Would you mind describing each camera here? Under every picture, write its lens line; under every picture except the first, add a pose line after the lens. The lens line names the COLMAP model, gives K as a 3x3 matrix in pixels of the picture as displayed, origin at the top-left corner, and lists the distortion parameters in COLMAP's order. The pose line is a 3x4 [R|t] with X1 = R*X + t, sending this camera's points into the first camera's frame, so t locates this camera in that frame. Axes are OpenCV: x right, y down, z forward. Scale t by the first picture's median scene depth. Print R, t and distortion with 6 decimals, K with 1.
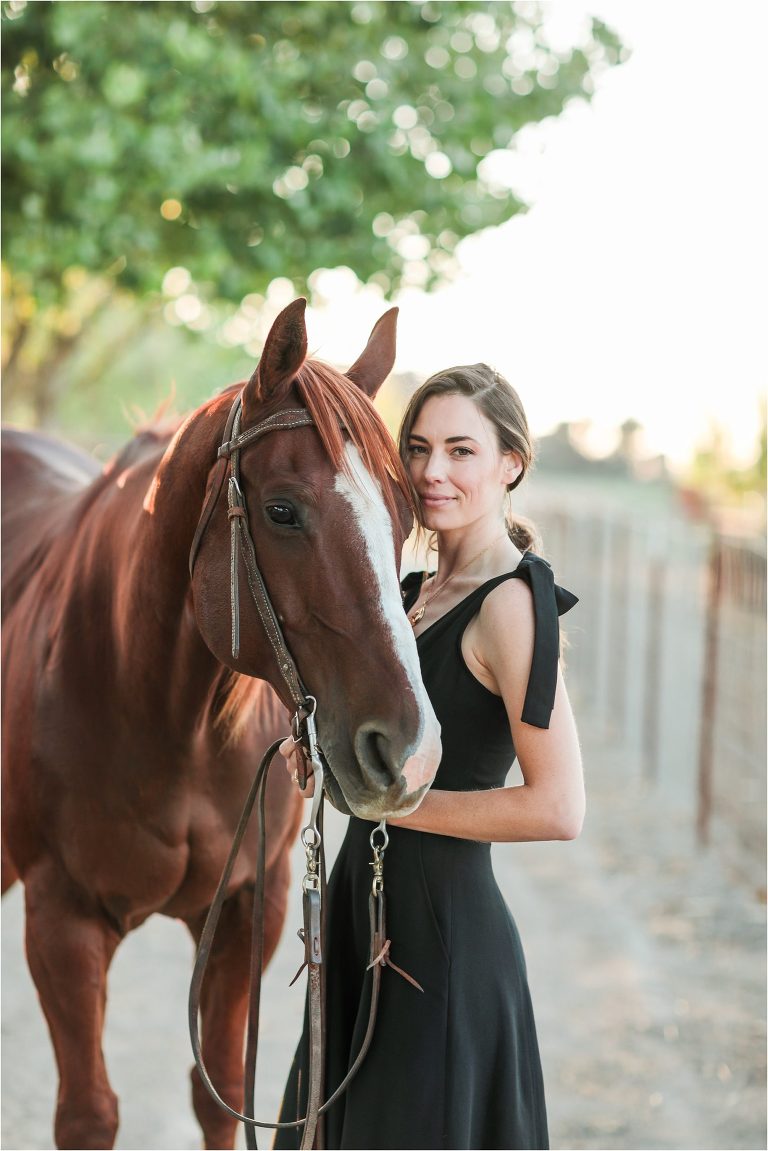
lens RADIAL K [[3356.4, 0, 384.9], [0, 3356.4, 571.9], [0, 0, 1]] dist [0.081365, 0.000000]
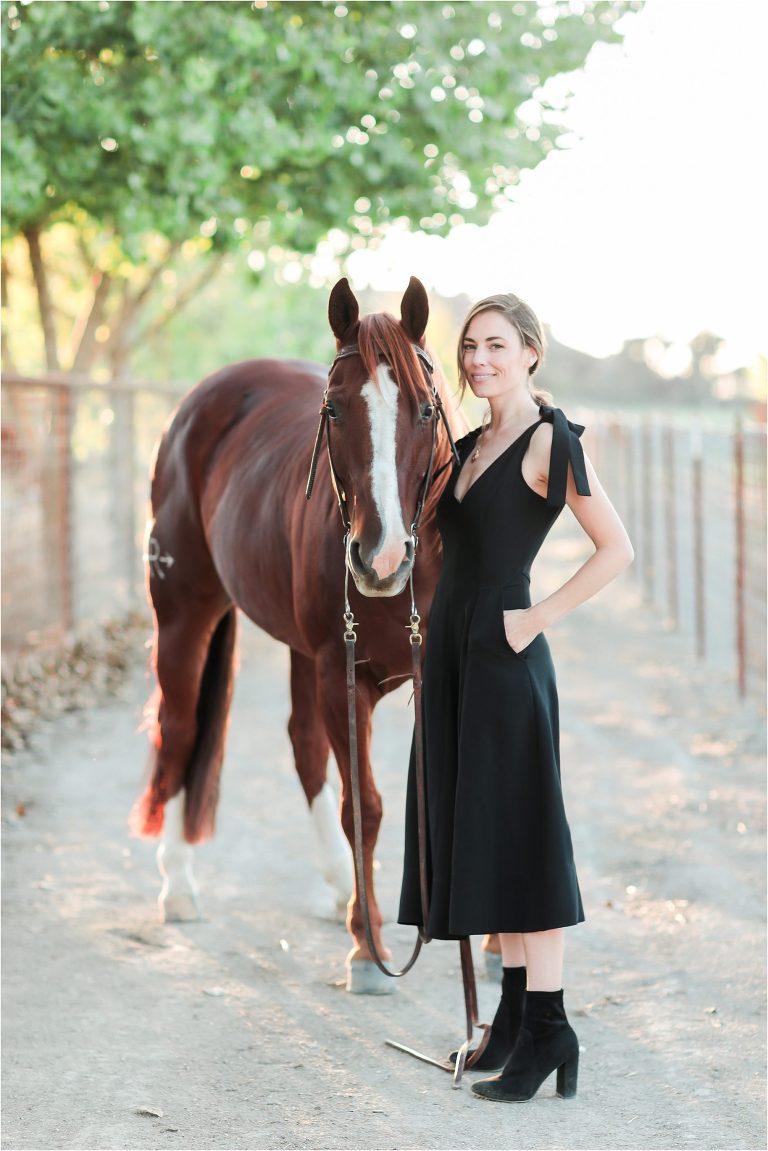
lens RADIAL K [[3356.4, 0, 385.2], [0, 3356.4, 571.6], [0, 0, 1]] dist [0.081365, 0.000000]
pose [[0.997588, -0.065605, -0.022653, 0.000450], [0.066049, 0.997627, 0.019448, 0.011103], [0.021324, -0.020897, 0.999554, -0.176432]]
